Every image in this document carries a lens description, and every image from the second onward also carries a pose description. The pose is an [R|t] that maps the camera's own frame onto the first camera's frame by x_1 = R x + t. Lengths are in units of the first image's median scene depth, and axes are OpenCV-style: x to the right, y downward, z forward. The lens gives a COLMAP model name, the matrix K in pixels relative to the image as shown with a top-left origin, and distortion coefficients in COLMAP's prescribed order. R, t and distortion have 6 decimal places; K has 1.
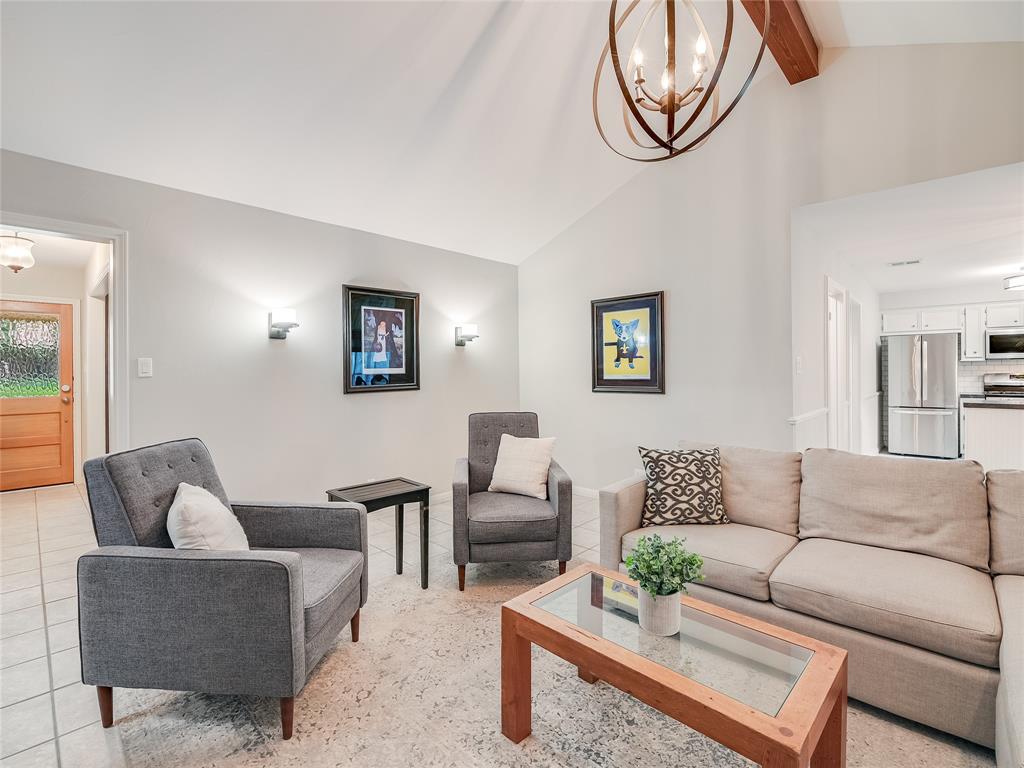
lens RADIAL K [[474.2, 0, 507.9], [0, 474.2, 371.0], [0, 0, 1]] dist [-0.000695, -0.009457]
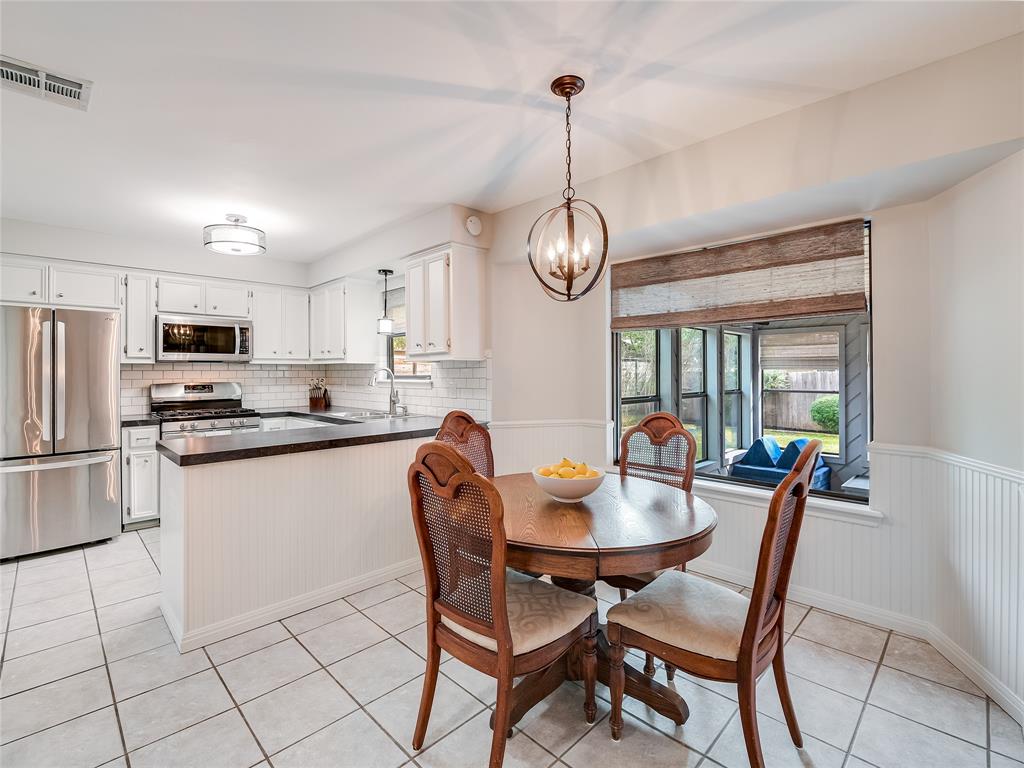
lens RADIAL K [[474.2, 0, 507.9], [0, 474.2, 371.0], [0, 0, 1]] dist [-0.000695, -0.009457]
pose [[0.031351, 0.010113, 0.999457, 0.649485], [0.004171, 0.999939, -0.010248, -0.005771], [-0.999500, 0.004490, 0.031307, 0.827857]]
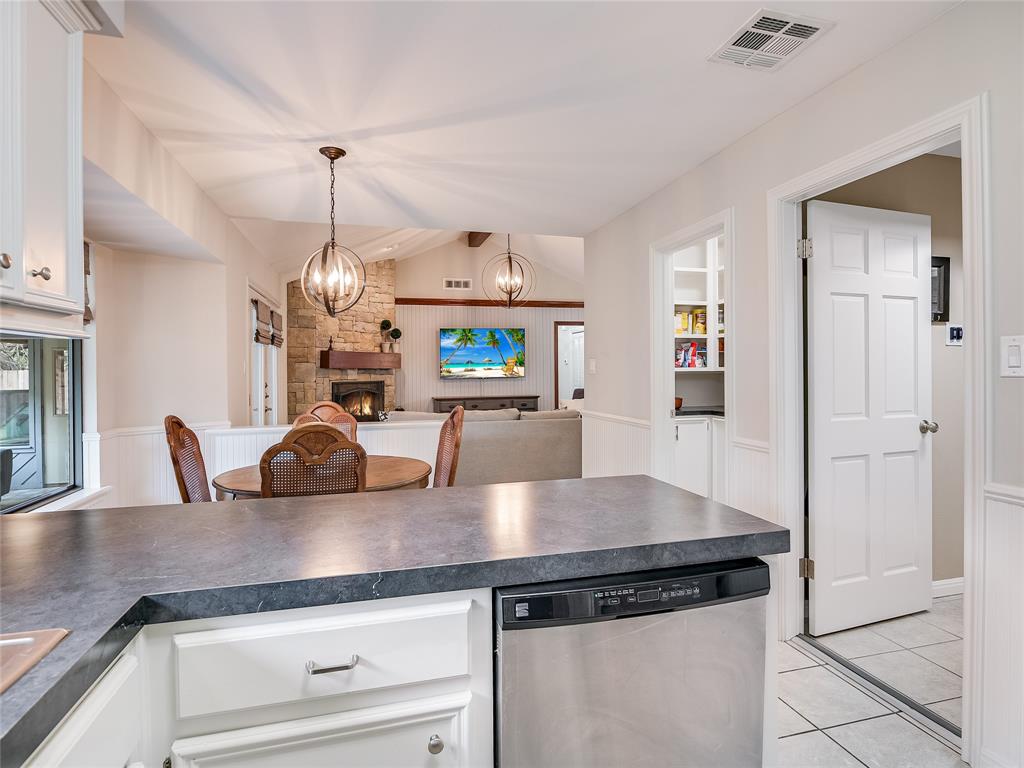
lens RADIAL K [[549.5, 0, 513.5], [0, 549.5, 373.0], [0, 0, 1]] dist [0.001747, 0.000803]
pose [[-0.522344, 0.016024, -0.852584, 1.633476], [0.012327, 0.999861, 0.011239, -0.013577], [0.852646, -0.004639, -0.522469, 1.365485]]
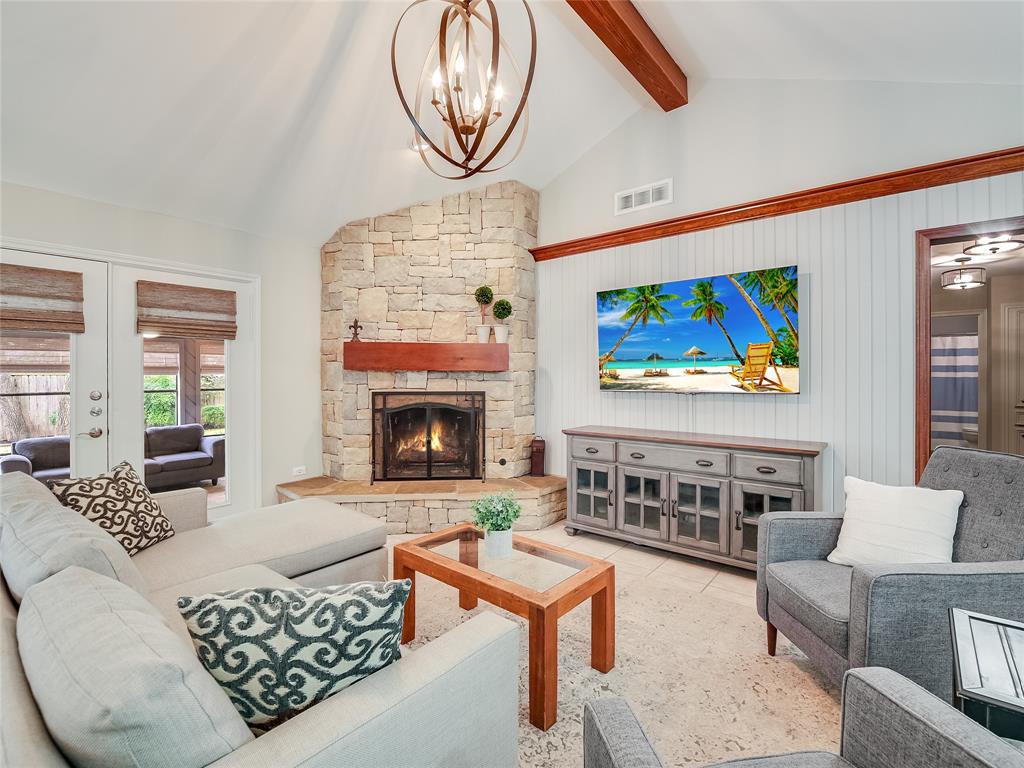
lens RADIAL K [[474.2, 0, 507.9], [0, 474.2, 371.0], [0, 0, 1]] dist [-0.000695, -0.009457]
pose [[-0.998508, 0.006646, -0.054193, 0.129486], [0.006900, 0.999966, -0.004485, -0.006128], [0.054161, -0.004852, -0.998520, 0.918945]]
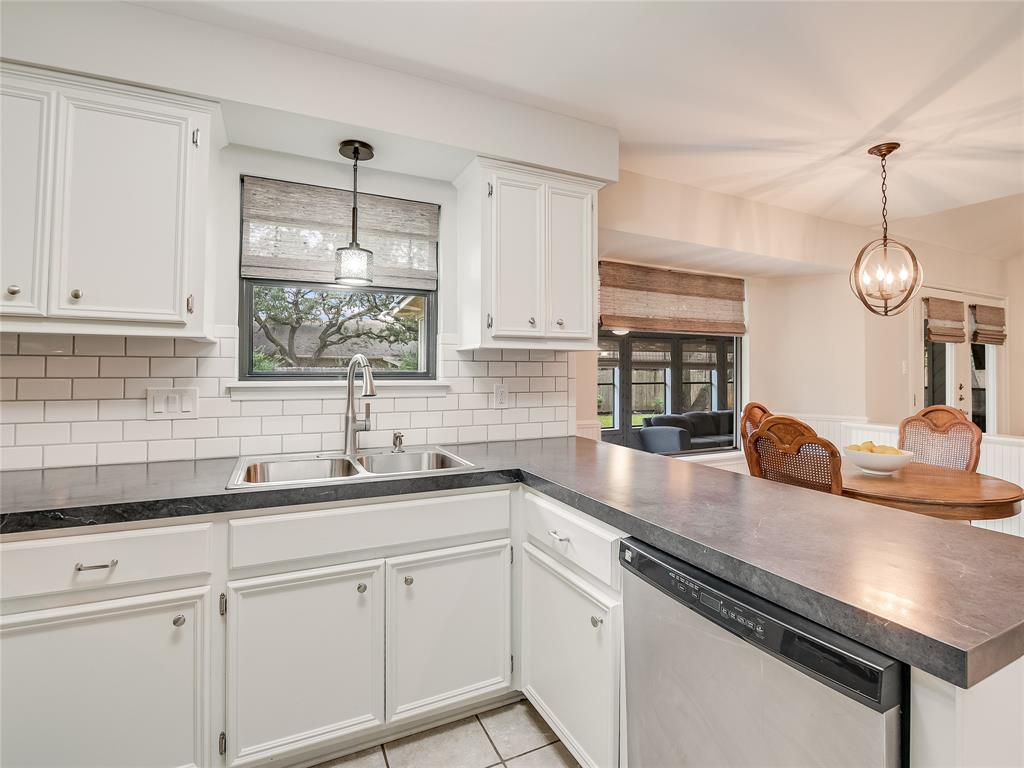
lens RADIAL K [[494.1, 0, 513.2], [0, 494.1, 366.1], [0, 0, 1]] dist [-0.000683, -0.001783]
pose [[-0.938030, -0.002132, 0.346547, 1.361823], [-0.004146, 0.999979, -0.005070, -0.012906], [-0.346529, -0.006193, -0.938019, 1.549488]]
